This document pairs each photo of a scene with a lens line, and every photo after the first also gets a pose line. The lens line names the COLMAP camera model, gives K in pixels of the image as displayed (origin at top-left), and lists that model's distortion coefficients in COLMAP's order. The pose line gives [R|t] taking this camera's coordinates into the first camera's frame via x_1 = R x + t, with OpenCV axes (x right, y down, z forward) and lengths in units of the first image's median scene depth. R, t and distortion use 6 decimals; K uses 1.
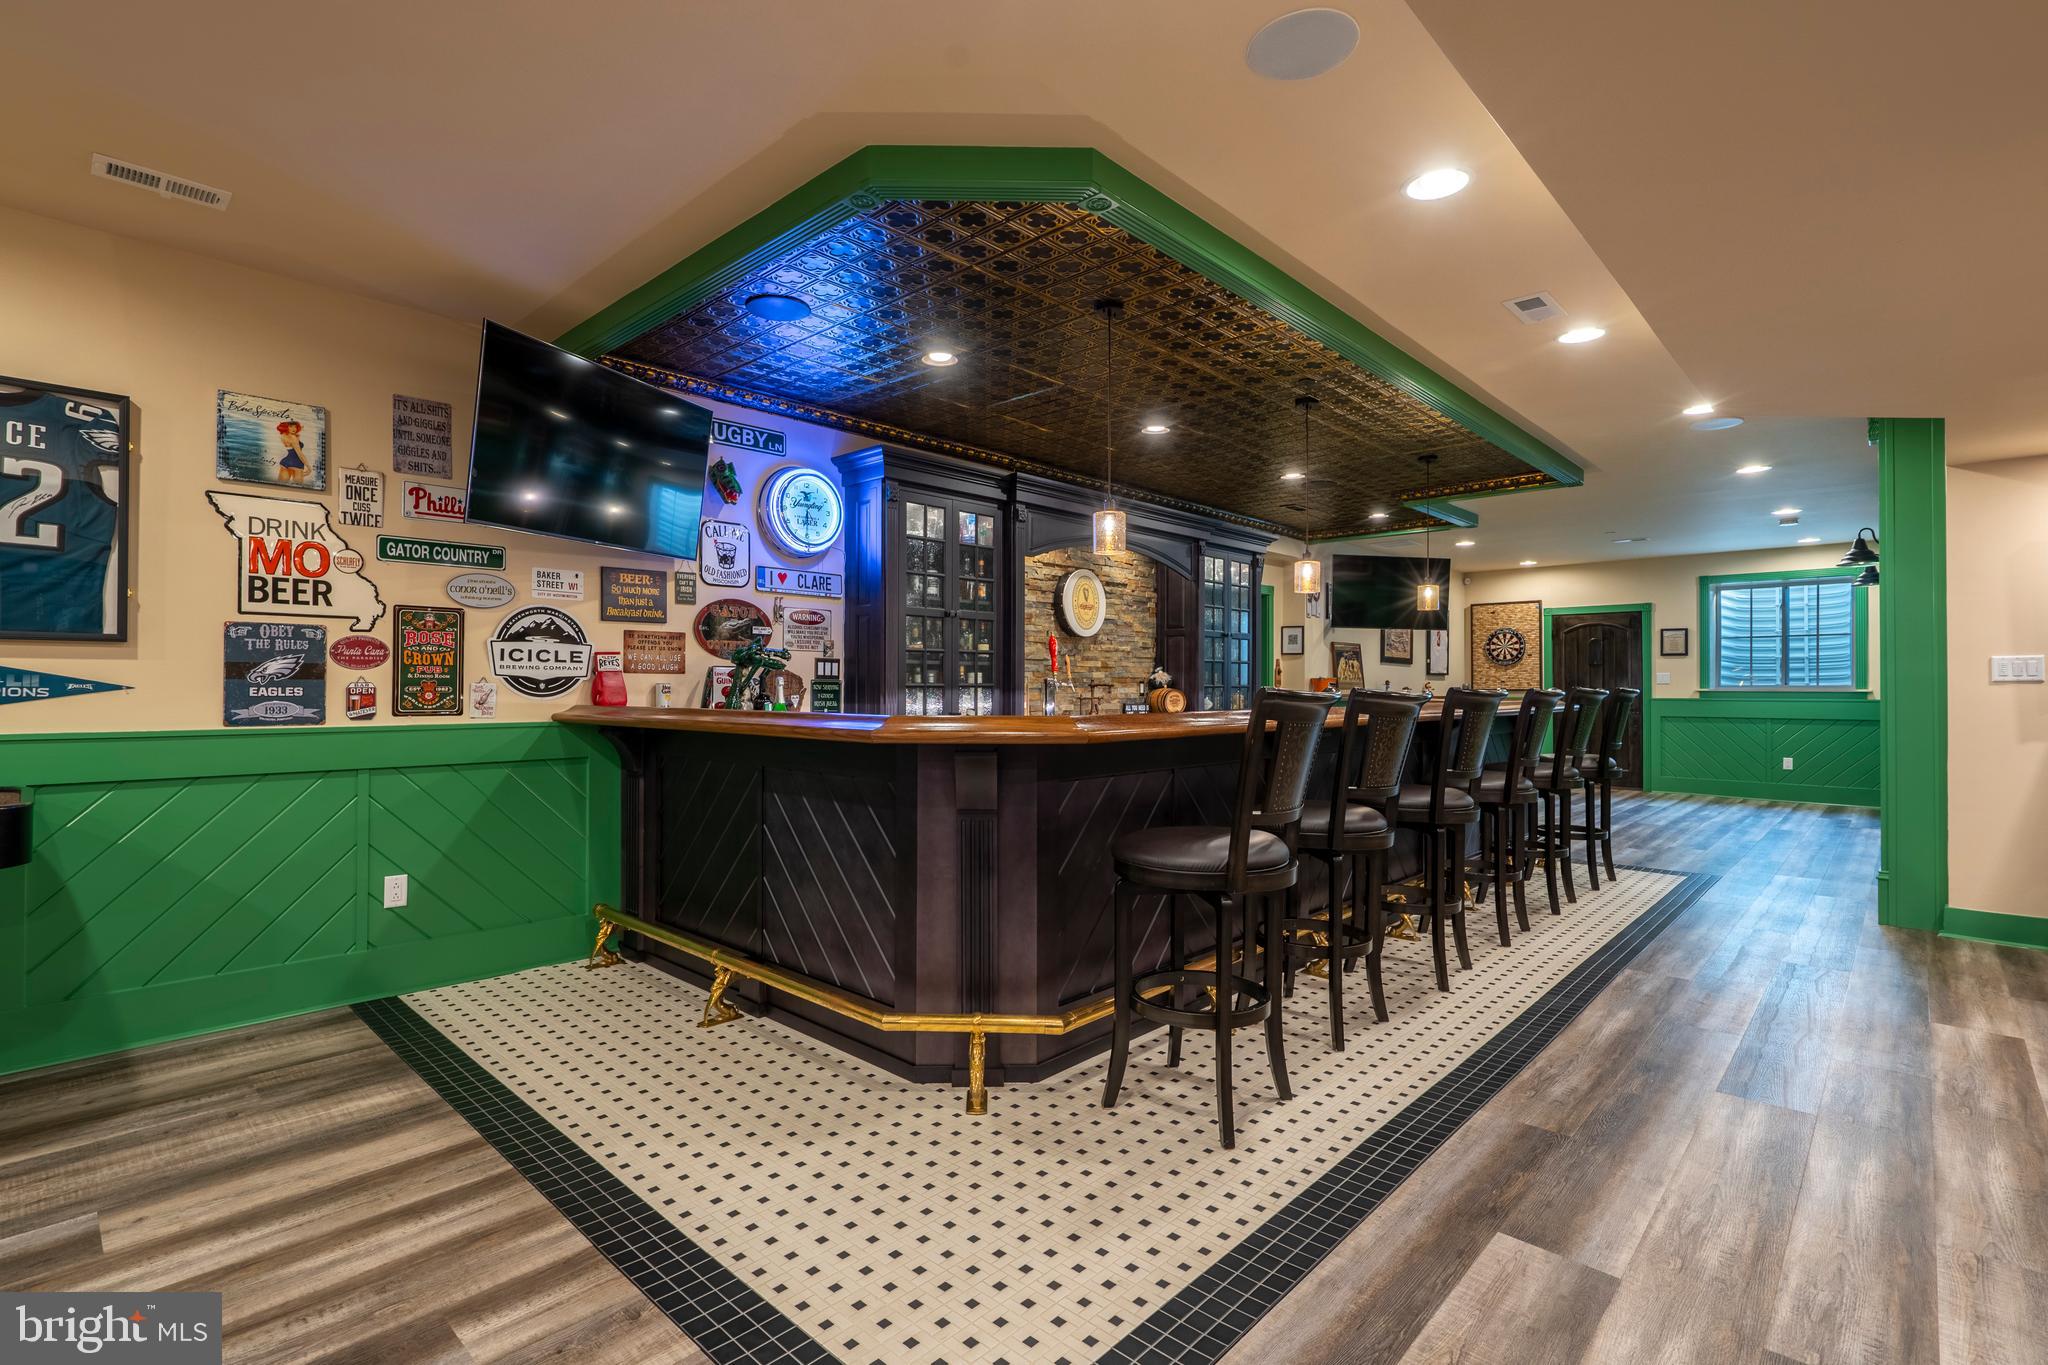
lens RADIAL K [[943.7, 0, 1024.0], [0, 943.7, 682.5], [0, 0, 1]] dist [-0.000708, -0.000050]
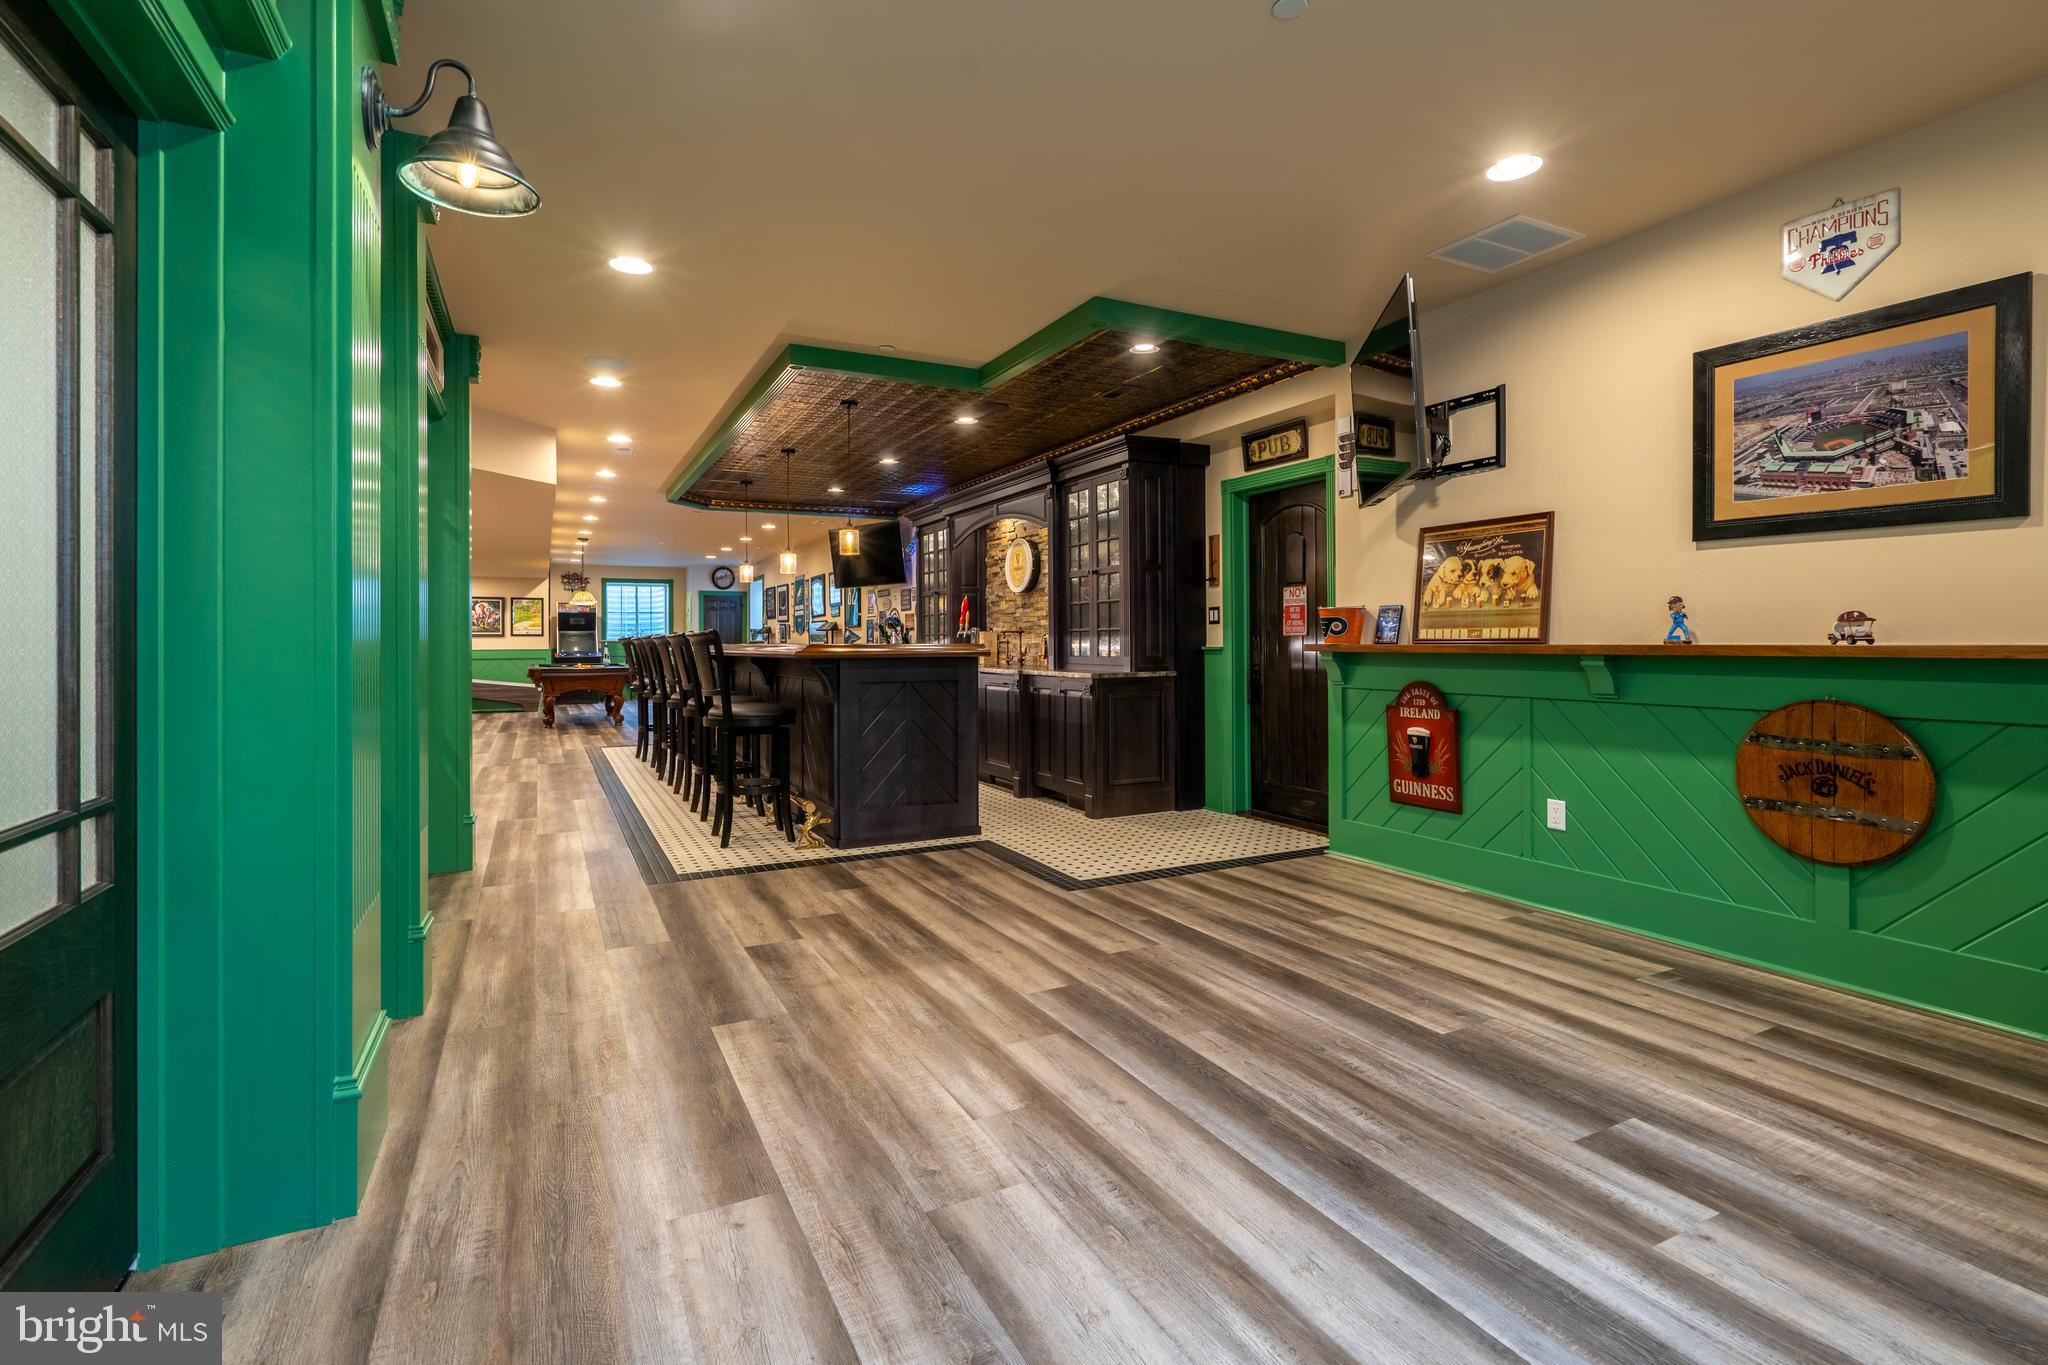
lens RADIAL K [[943.7, 0, 1024.0], [0, 943.7, 682.5], [0, 0, 1]] dist [-0.000708, -0.000050]
pose [[-0.336042, 0.036434, -0.941142, 1.047555], [0.000488, 0.999258, 0.038509, 0.019427], [0.941847, 0.012482, -0.335810, 1.225727]]
